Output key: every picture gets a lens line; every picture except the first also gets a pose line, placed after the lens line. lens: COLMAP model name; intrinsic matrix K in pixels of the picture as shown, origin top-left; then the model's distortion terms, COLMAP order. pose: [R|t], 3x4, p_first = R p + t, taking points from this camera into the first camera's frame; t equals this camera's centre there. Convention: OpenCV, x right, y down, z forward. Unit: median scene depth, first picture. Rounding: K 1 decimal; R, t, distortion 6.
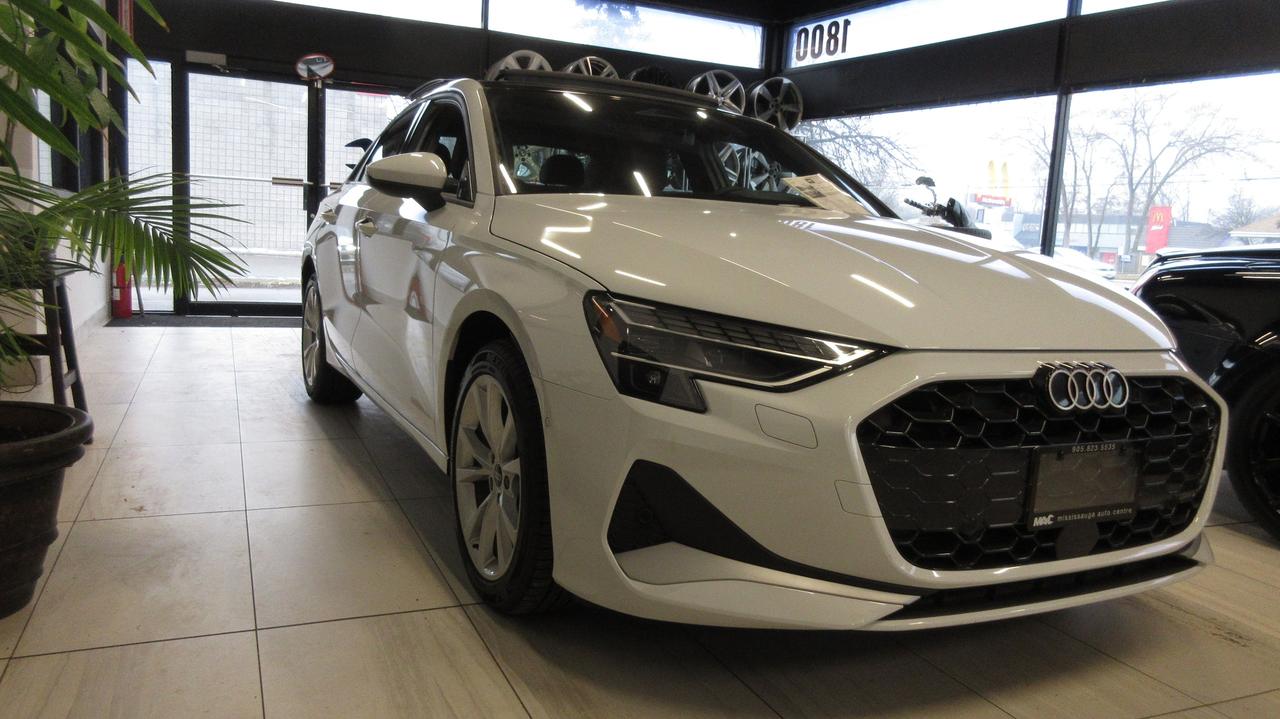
lens RADIAL K [[950.5, 0, 628.4], [0, 950.5, 365.0], [0, 0, 1]] dist [-0.001735, -0.010251]
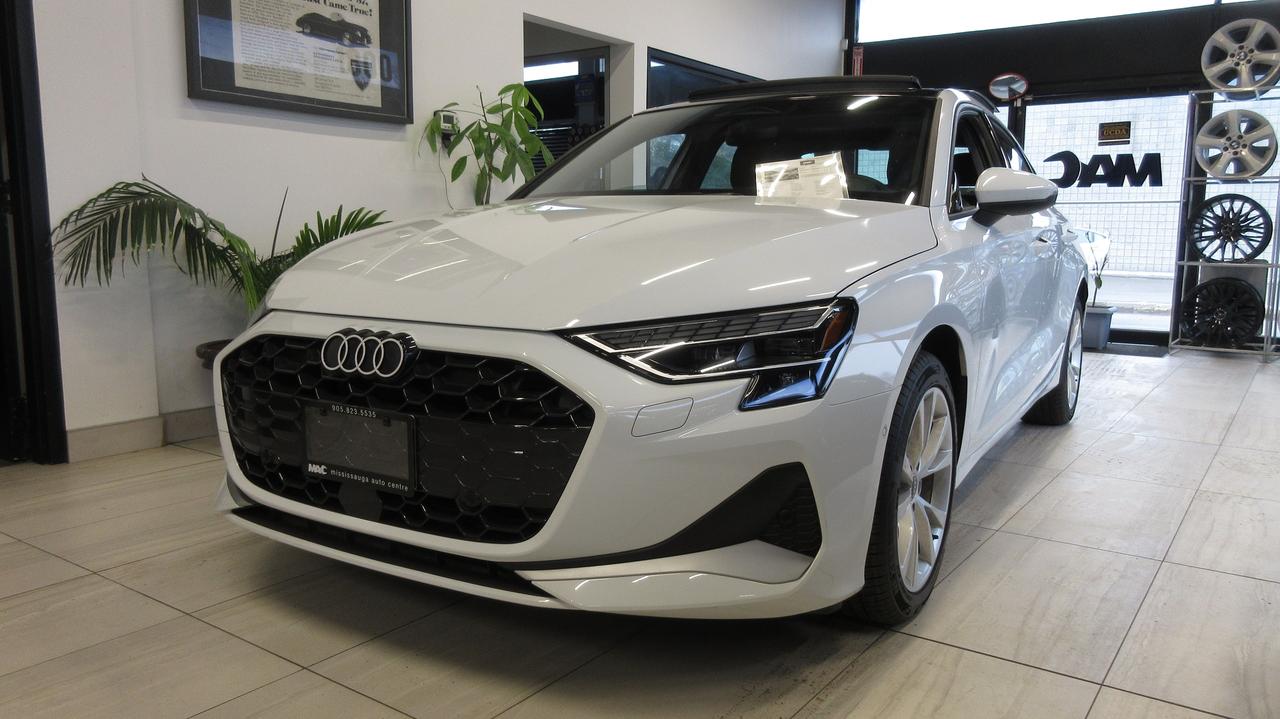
lens RADIAL K [[950.5, 0, 639.5], [0, 950.5, 357.1], [0, 0, 1]] dist [-0.001735, -0.010251]
pose [[0.517874, 0.062139, -0.853197, 1.564731], [-0.097280, 0.995166, 0.013432, -0.015706], [0.849908, 0.076043, 0.521415, 0.736378]]
